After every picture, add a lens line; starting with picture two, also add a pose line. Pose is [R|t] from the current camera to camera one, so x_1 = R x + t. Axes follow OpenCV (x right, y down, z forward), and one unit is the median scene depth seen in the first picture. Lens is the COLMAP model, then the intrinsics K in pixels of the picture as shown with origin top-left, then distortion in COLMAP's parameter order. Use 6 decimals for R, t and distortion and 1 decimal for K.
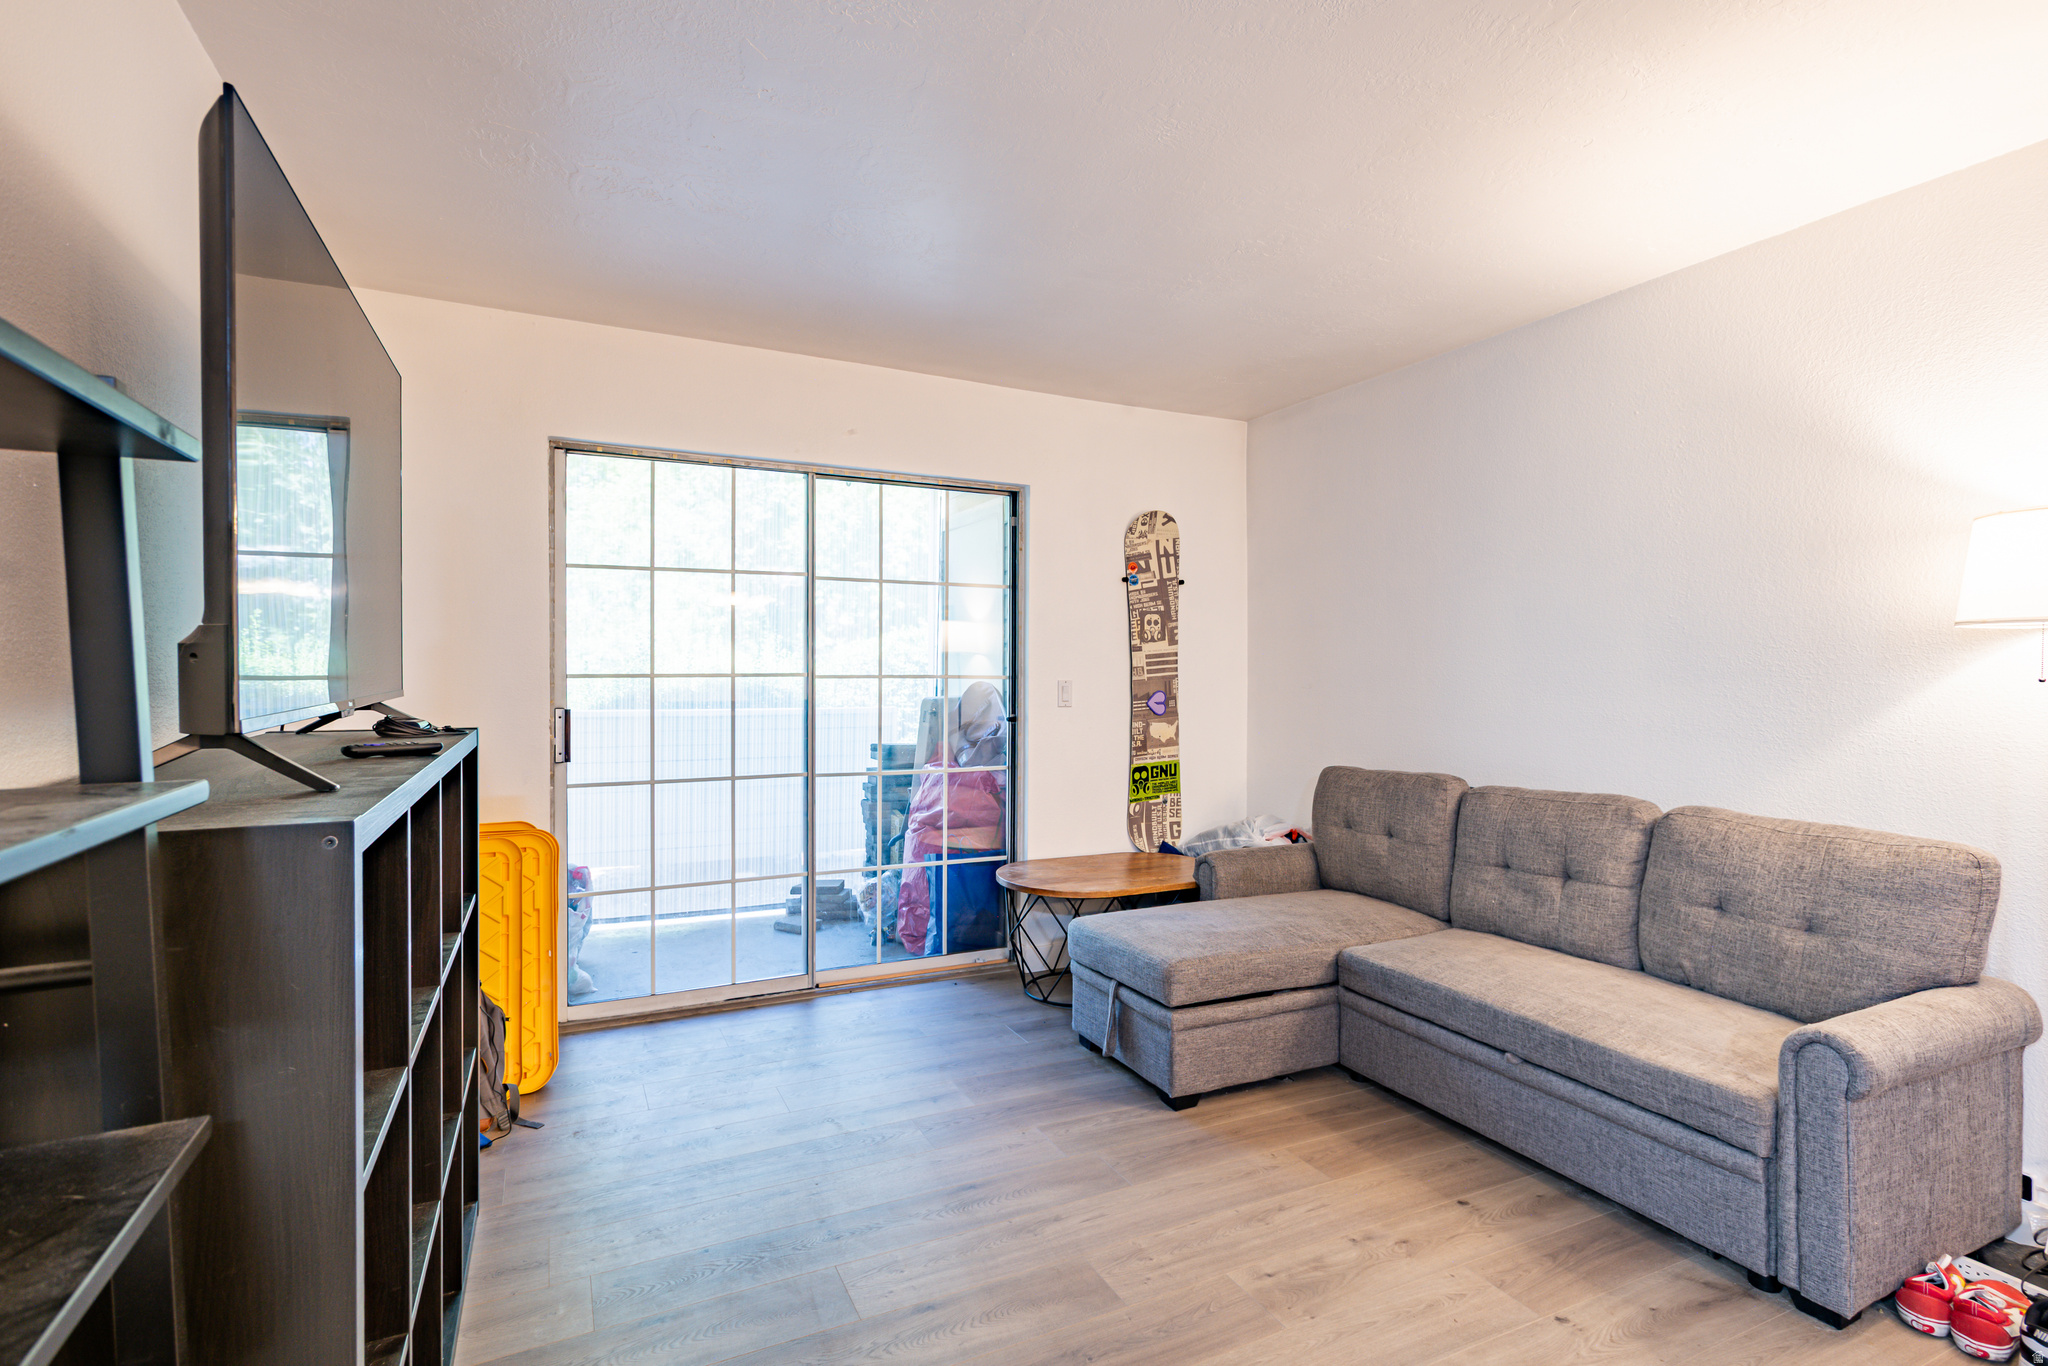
lens RADIAL K [[1003.5, 0, 1033.0], [0, 1003.5, 673.5], [0, 0, 1]] dist [-0.001244, 0.000283]
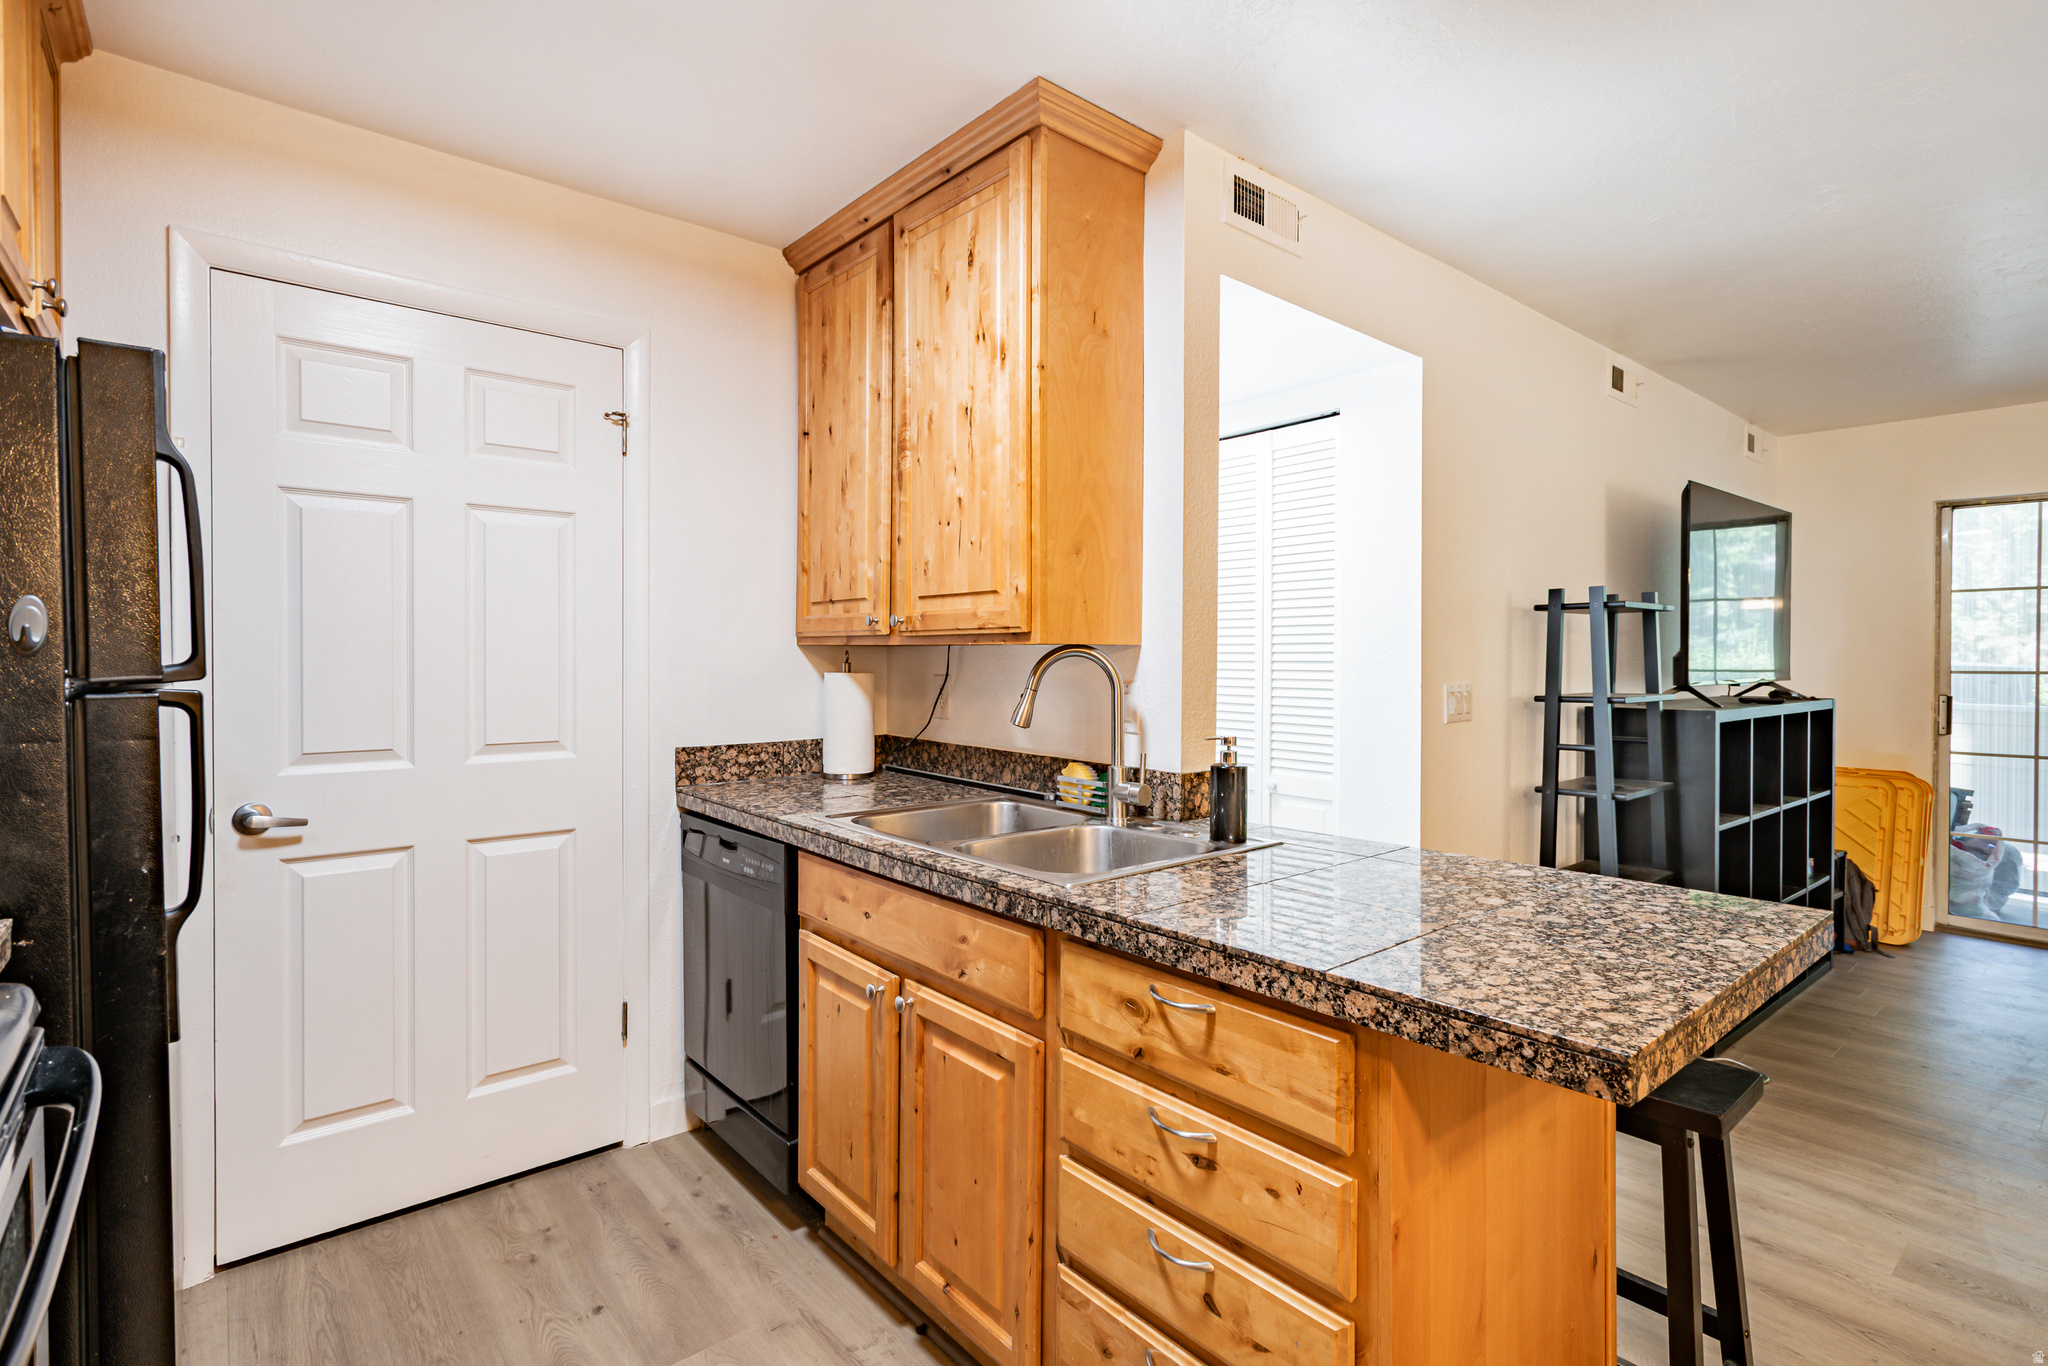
lens RADIAL K [[1003.5, 0, 1033.0], [0, 1003.5, 673.5], [0, 0, 1]] dist [-0.001244, 0.000283]
pose [[0.255627, 0.016675, -0.966632, 0.548902], [-0.011941, 0.999829, 0.014090, 0.000256], [0.966702, 0.007941, 0.255782, -0.571302]]
